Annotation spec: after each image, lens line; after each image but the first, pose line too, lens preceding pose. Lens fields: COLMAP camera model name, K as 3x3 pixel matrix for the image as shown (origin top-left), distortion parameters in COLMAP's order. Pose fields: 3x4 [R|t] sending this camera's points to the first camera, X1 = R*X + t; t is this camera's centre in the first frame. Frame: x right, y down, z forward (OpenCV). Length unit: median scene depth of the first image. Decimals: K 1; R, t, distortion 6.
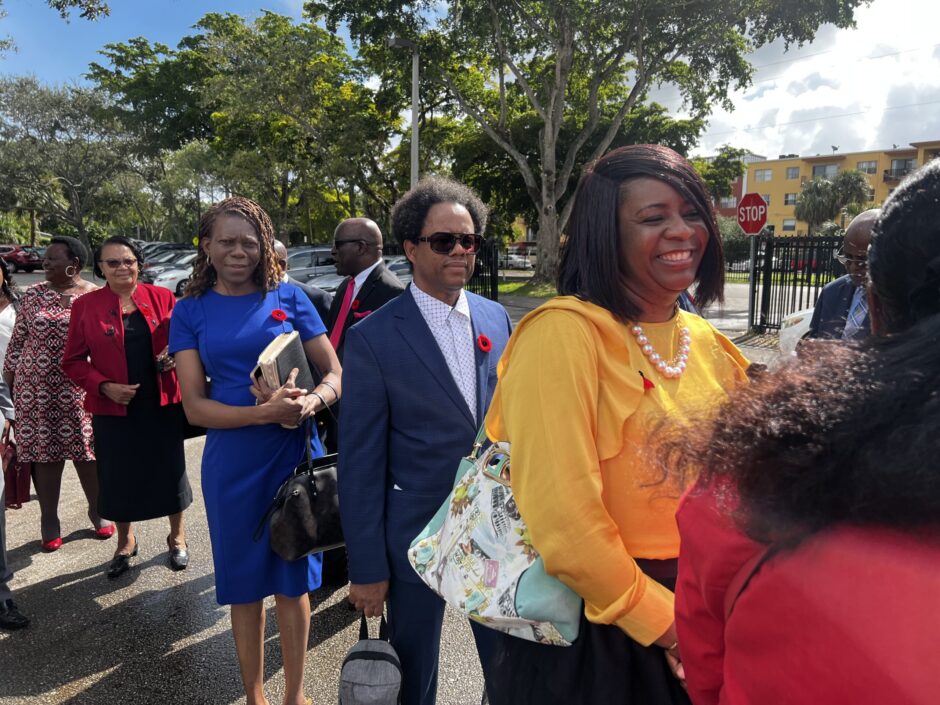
lens RADIAL K [[711.1, 0, 464.3], [0, 711.1, 346.5], [0, 0, 1]] dist [0.060046, -0.067510]
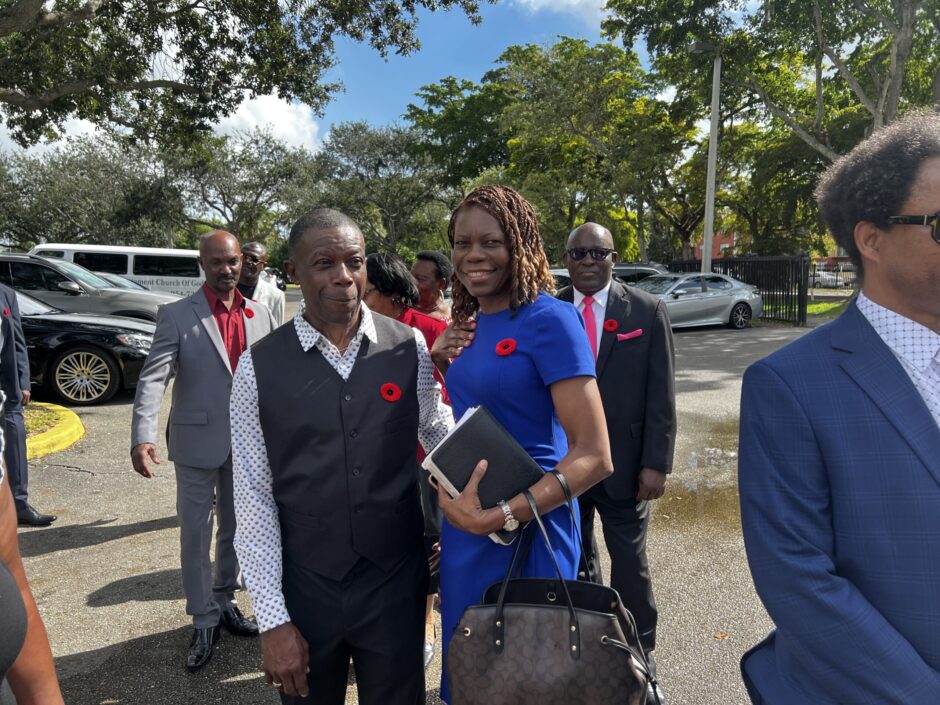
lens RADIAL K [[707.2, 0, 472.5], [0, 707.2, 352.2], [0, 0, 1]] dist [0.071257, -0.089184]
pose [[0.929376, 0.033824, -0.367581, -0.005406], [-0.040439, 0.999129, -0.010307, -0.001520], [0.366913, 0.024443, 0.929934, 0.015744]]
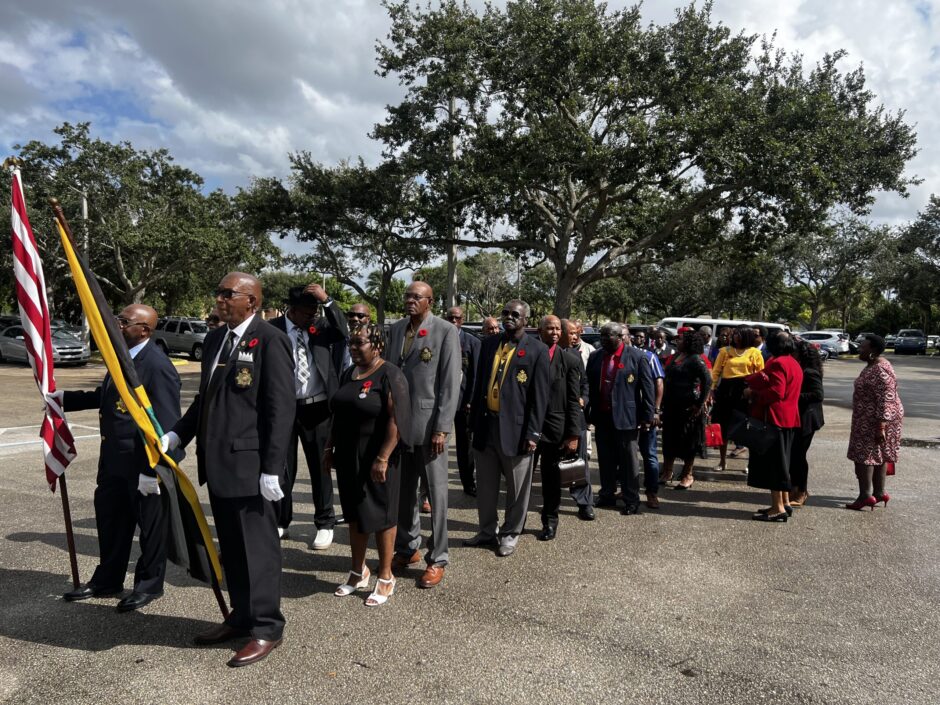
lens RADIAL K [[711.1, 0, 464.3], [0, 711.1, 346.5], [0, 0, 1]] dist [0.060046, -0.067510]
pose [[0.368321, 0.027160, -0.929302, 0.193555], [-0.138842, 0.989971, -0.026095, 0.015810], [0.919273, 0.138637, 0.368398, -0.132372]]
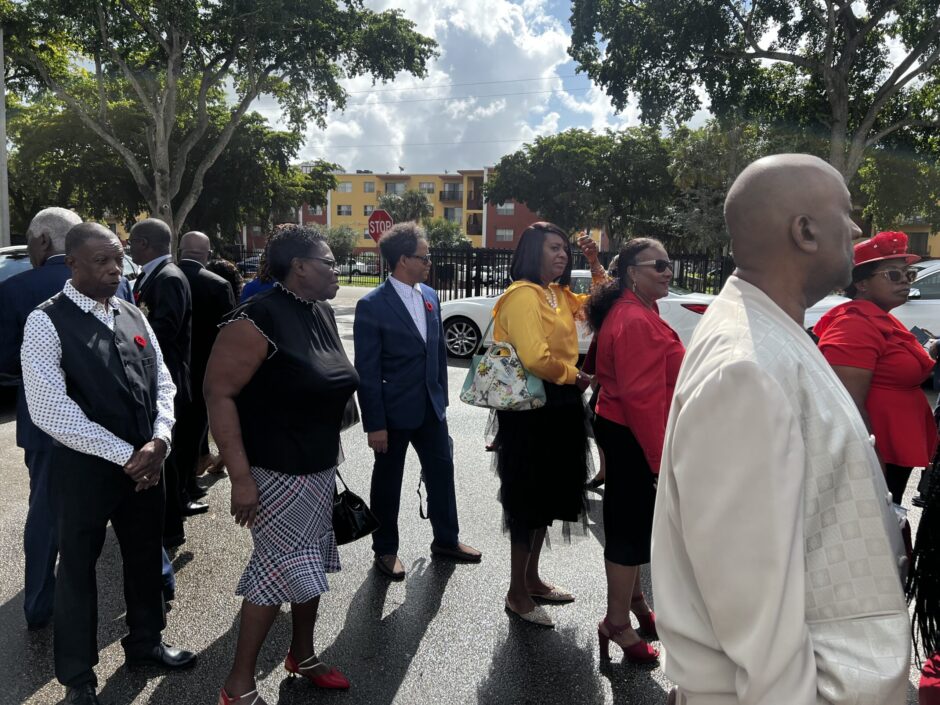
lens RADIAL K [[715.3, 0, 481.3], [0, 715.3, 342.2], [0, 0, 1]] dist [0.048411, -0.058192]
pose [[0.833051, -0.046676, 0.551223, -0.045953], [0.052889, 0.998590, 0.004628, 0.005598], [-0.550662, 0.025298, 0.834345, -0.038146]]
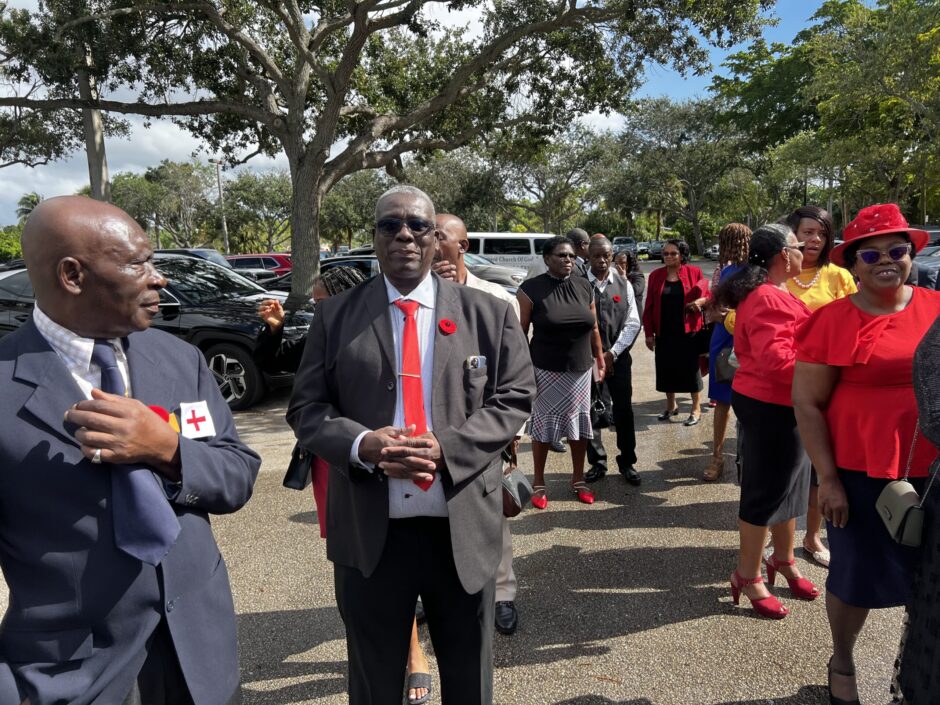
lens RADIAL K [[712.7, 0, 477.4], [0, 712.7, 346.5], [0, 0, 1]] dist [0.052168, -0.060703]
pose [[0.709223, 0.065308, -0.701953, 0.040753], [-0.053184, 0.997819, 0.039100, 0.007048], [0.702975, 0.009602, 0.711149, -0.061734]]
